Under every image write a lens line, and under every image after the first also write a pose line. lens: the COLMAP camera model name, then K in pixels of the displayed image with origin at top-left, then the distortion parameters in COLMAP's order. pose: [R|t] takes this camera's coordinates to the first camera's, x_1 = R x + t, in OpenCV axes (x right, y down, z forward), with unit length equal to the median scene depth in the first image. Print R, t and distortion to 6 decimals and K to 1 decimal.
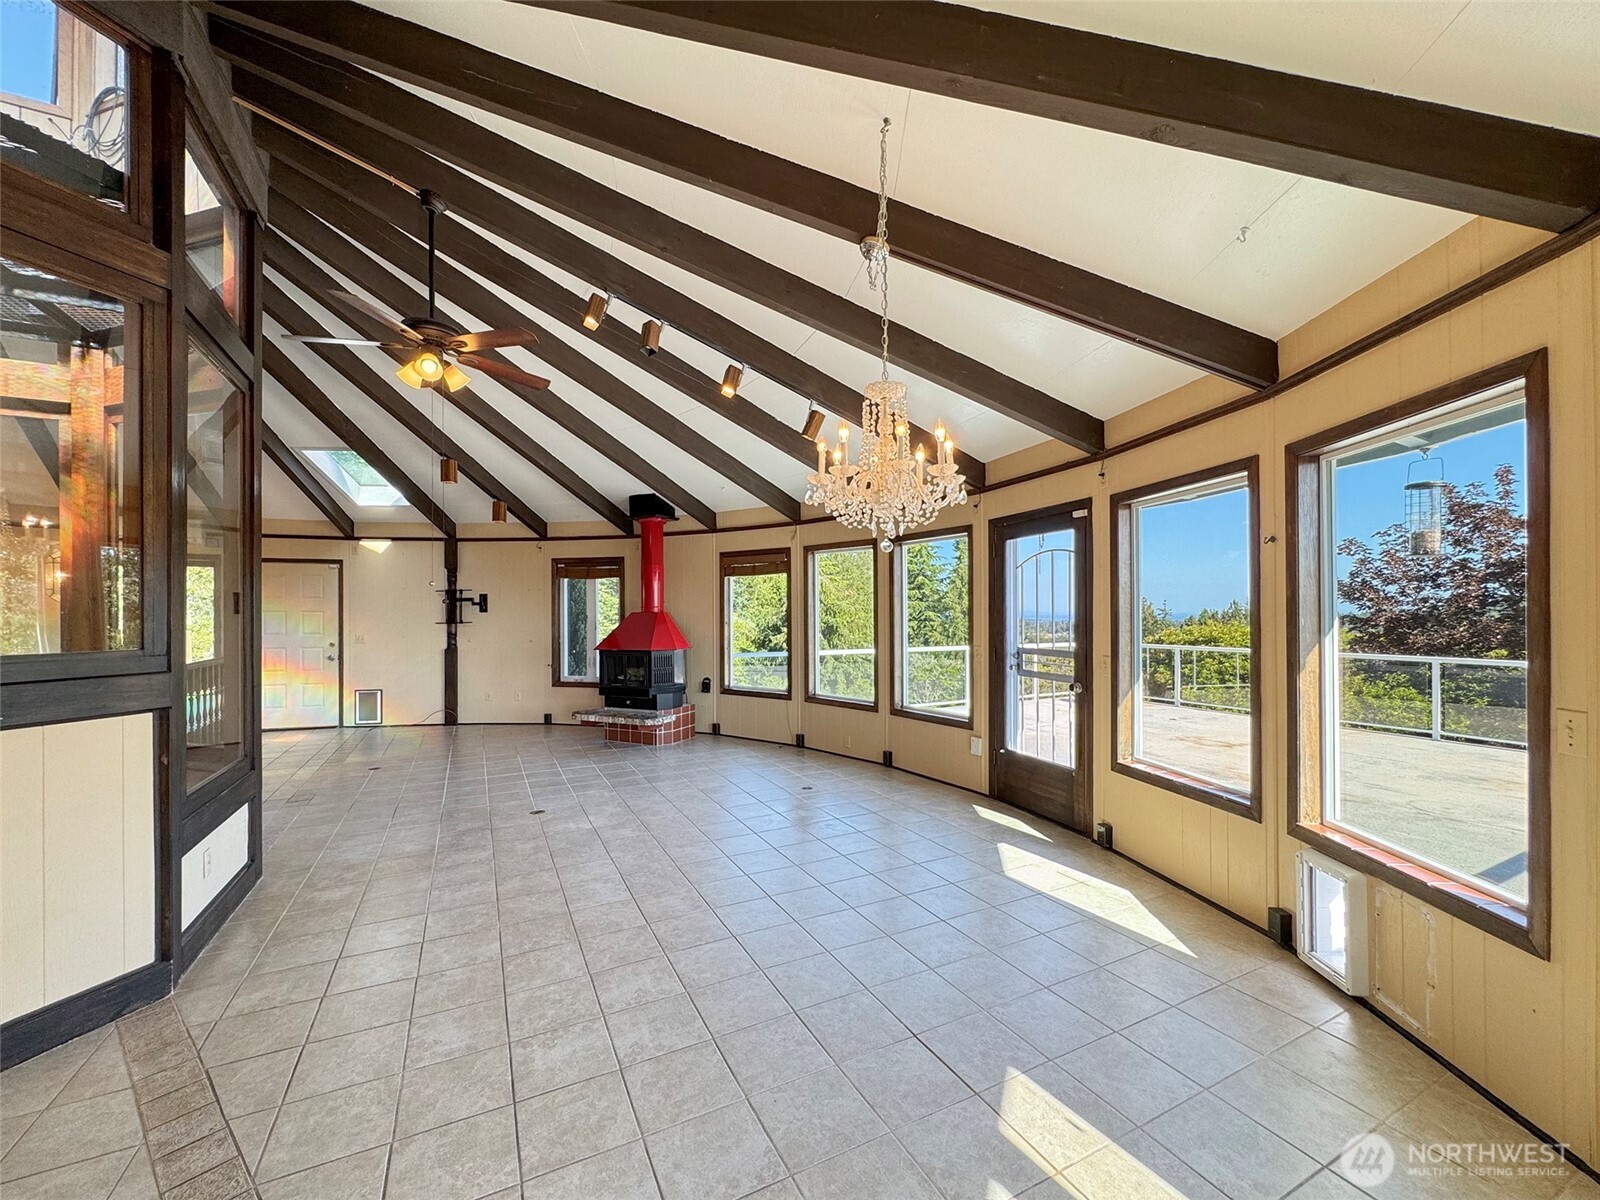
lens RADIAL K [[655.8, 0, 813.7], [0, 655.8, 611.6], [0, 0, 1]] dist [-0.000805, 0.000302]
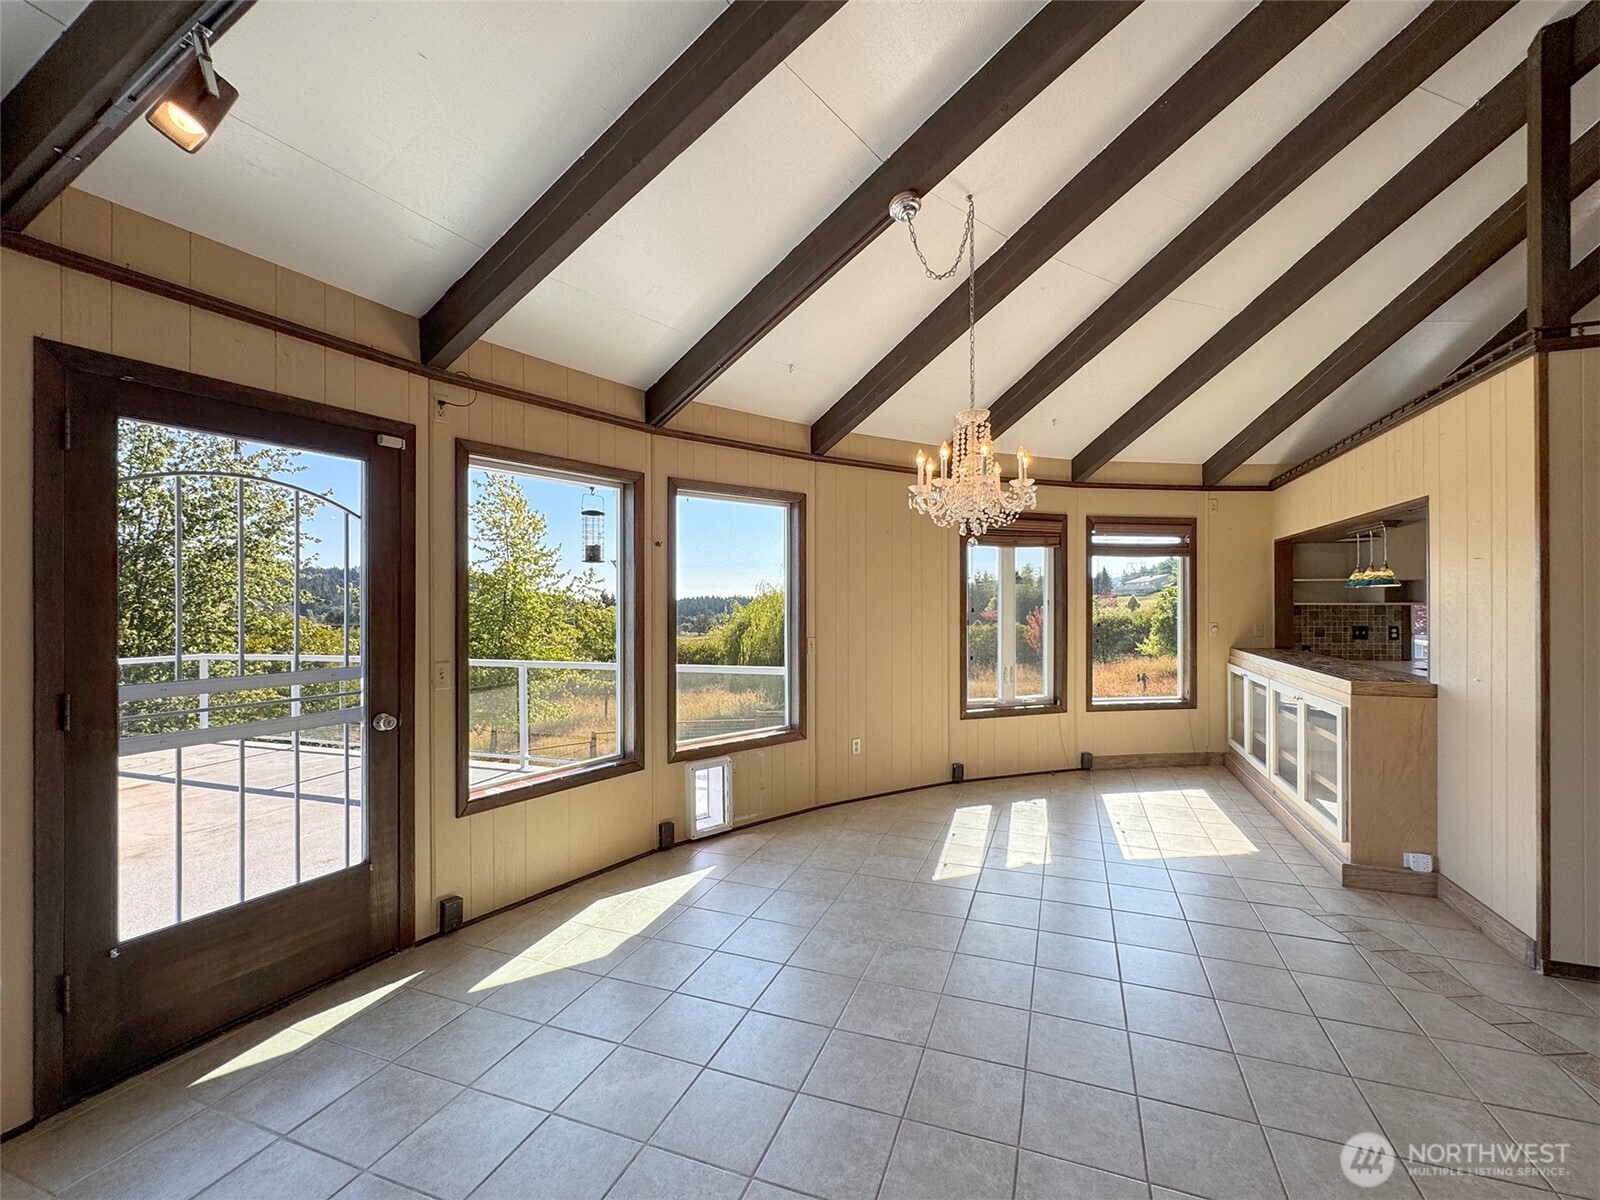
lens RADIAL K [[713.3, 0, 795.3], [0, 713.3, 601.0], [0, 0, 1]] dist [-0.001584, 0.000127]
pose [[-0.672980, 0.010180, 0.739591, -0.363314], [0.003069, 0.999935, -0.010970, 0.012046], [-0.739655, -0.005113, -0.672967, 1.187175]]
